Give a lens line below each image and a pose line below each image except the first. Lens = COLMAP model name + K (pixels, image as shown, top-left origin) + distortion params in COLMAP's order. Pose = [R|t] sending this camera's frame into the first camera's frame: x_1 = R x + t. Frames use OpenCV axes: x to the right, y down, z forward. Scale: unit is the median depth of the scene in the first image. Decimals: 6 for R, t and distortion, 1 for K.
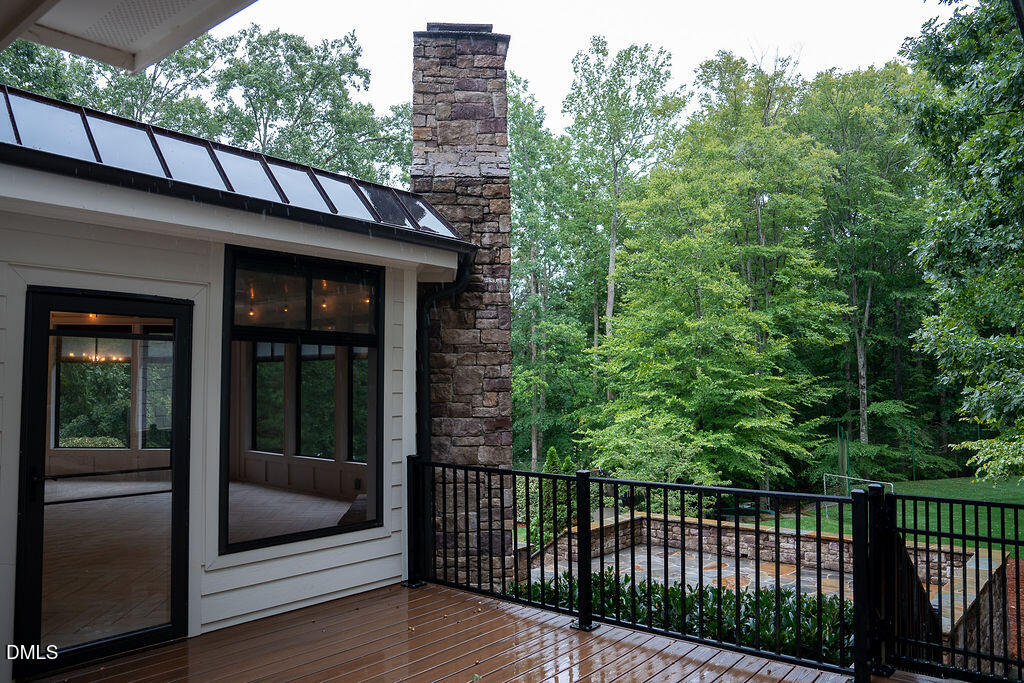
lens RADIAL K [[702.1, 0, 512.0], [0, 702.1, 341.5], [0, 0, 1]] dist [-0.124388, 0.092116]
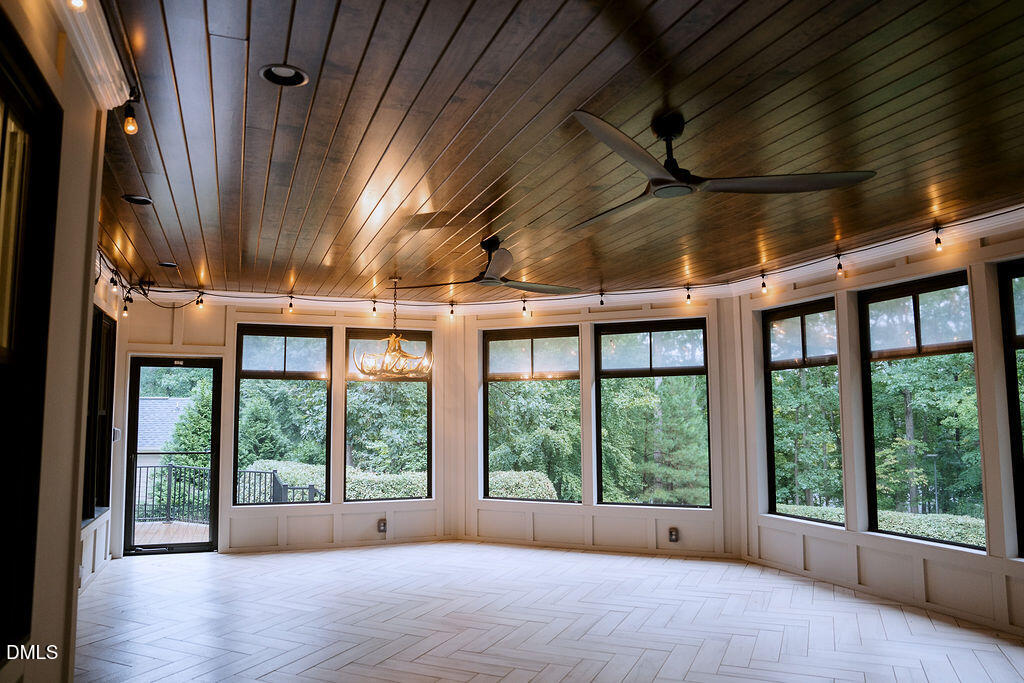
lens RADIAL K [[702.1, 0, 512.0], [0, 702.1, 341.5], [0, 0, 1]] dist [-0.124388, 0.092116]
pose [[0.853973, -0.059393, -0.516916, -0.249676], [0.038069, 0.997933, -0.051769, 0.027345], [0.518922, 0.024531, 0.854469, 0.355864]]
